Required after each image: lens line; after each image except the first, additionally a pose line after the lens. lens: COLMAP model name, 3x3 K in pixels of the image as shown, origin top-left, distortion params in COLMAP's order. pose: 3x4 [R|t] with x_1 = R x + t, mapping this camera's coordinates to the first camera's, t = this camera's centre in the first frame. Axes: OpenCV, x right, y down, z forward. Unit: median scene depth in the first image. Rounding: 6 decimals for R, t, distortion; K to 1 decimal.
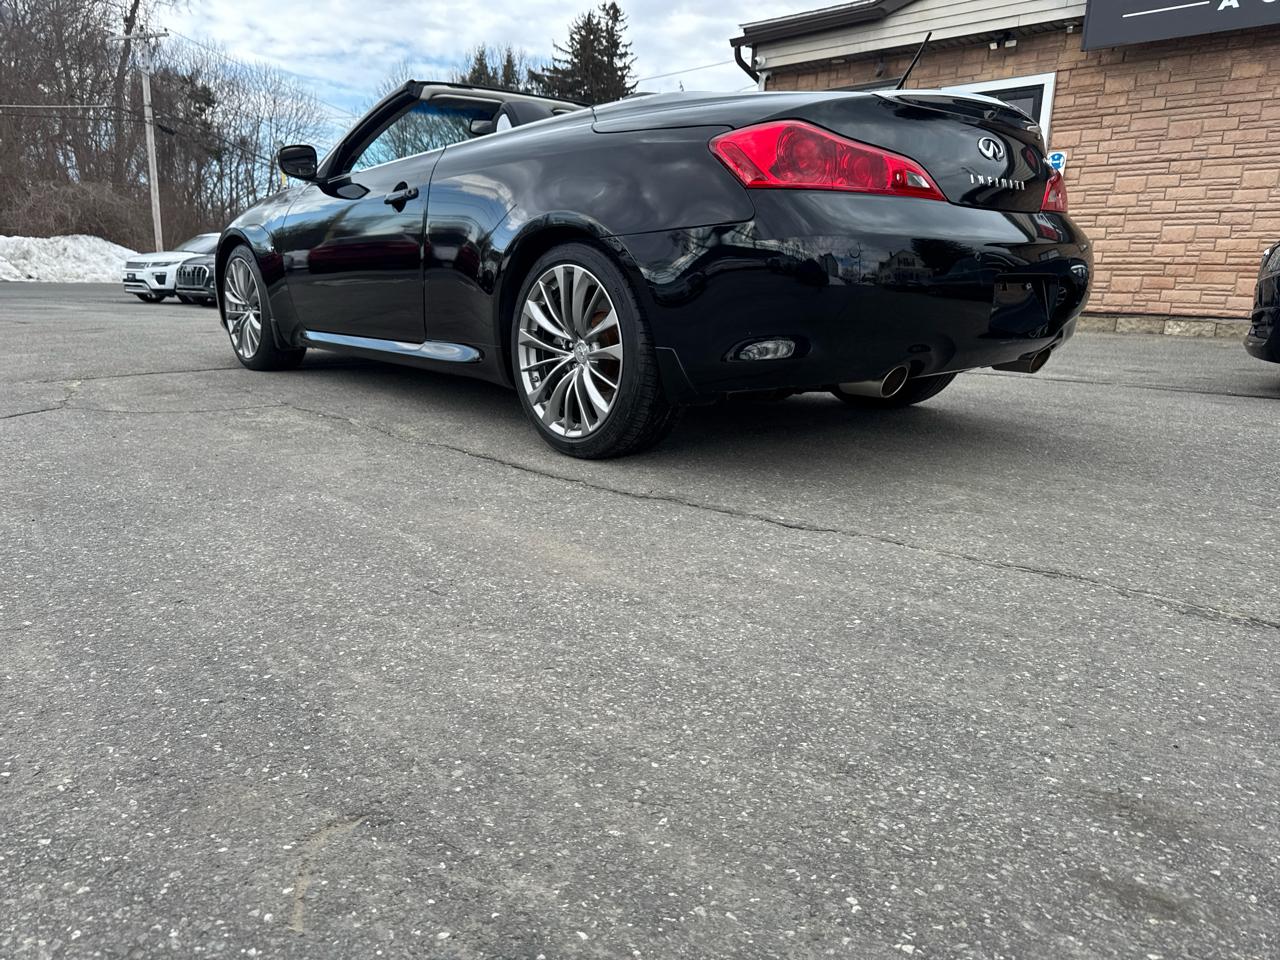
lens RADIAL K [[898.7, 0, 631.3], [0, 898.7, 478.4], [0, 0, 1]] dist [-0.006866, 0.002506]
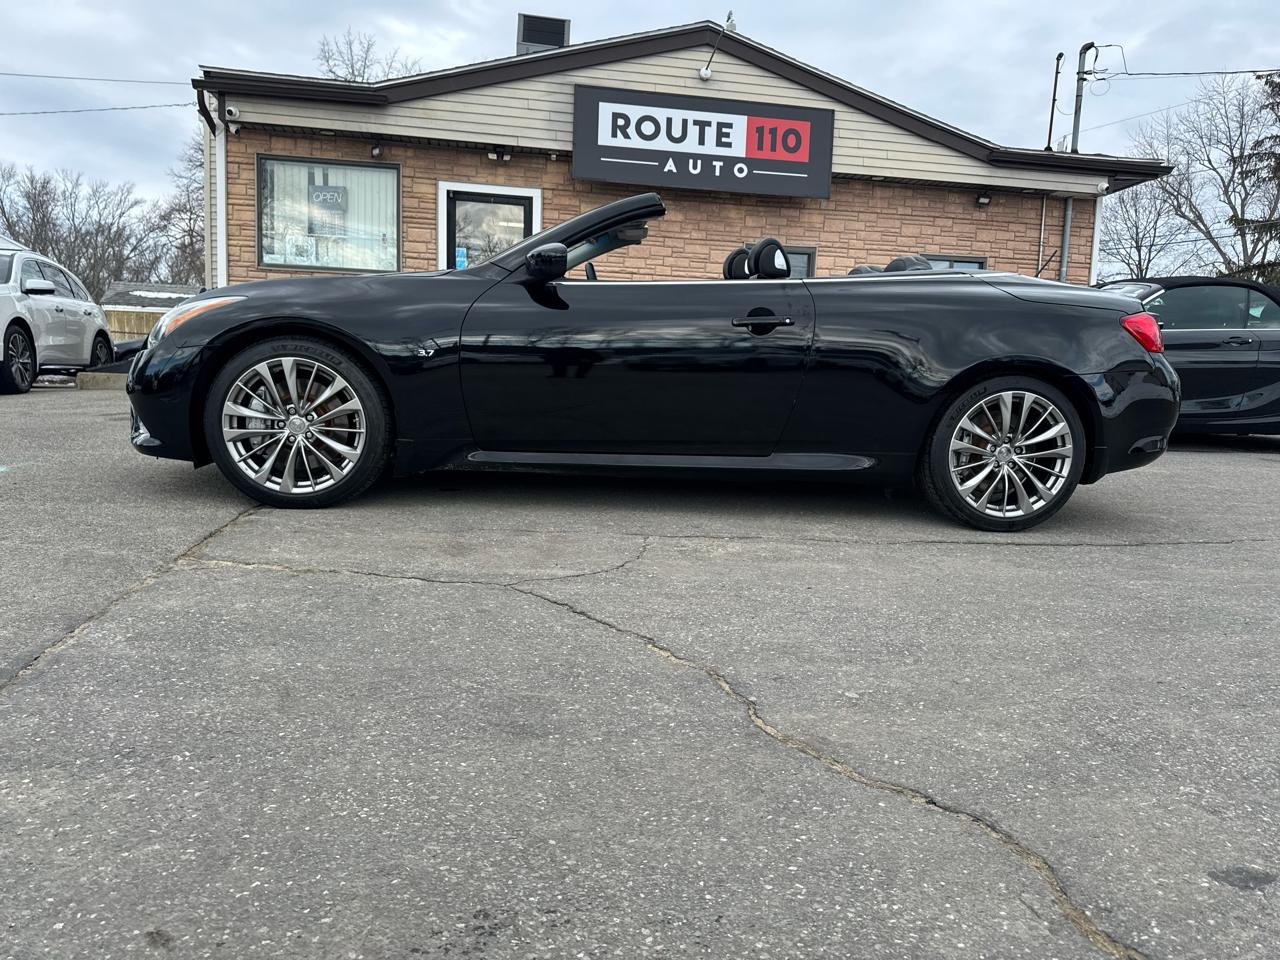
lens RADIAL K [[890.9, 0, 653.4], [0, 890.9, 488.6], [0, 0, 1]] dist [0.077340, -0.121755]
pose [[0.586575, -0.111413, 0.802195, -0.468076], [0.149445, 0.988374, 0.027994, -0.066716], [-0.795988, 0.103463, 0.596405, 0.203847]]
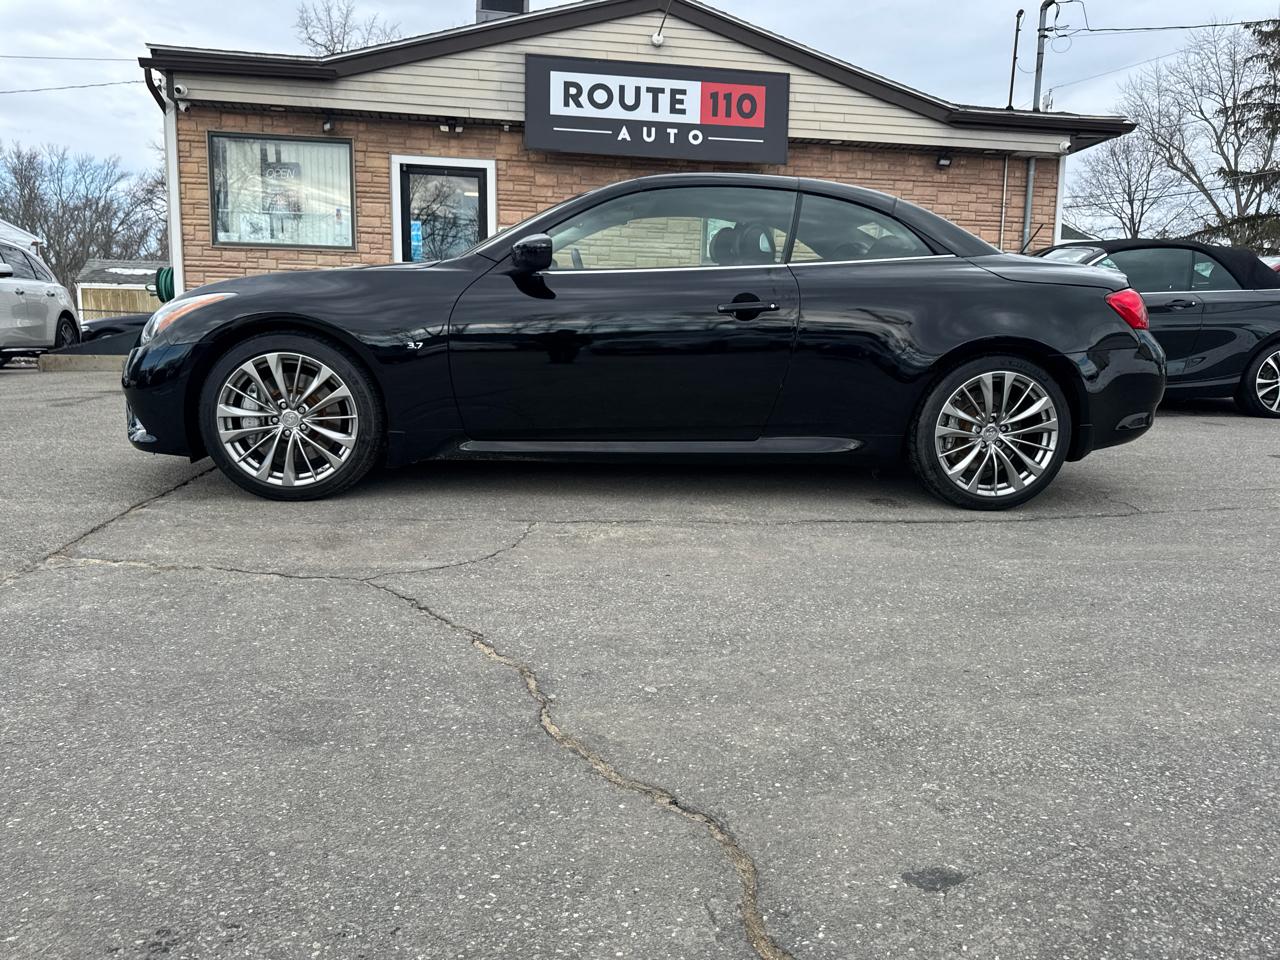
lens RADIAL K [[890.1, 0, 640.0], [0, 890.1, 480.0], [0, 0, 1]] dist [0.061710, -0.097757]
pose [[0.589756, -0.146087, 0.794258, -0.442355], [0.167819, 0.984202, 0.056413, -0.068176], [-0.789952, 0.100022, 0.604956, 0.165904]]
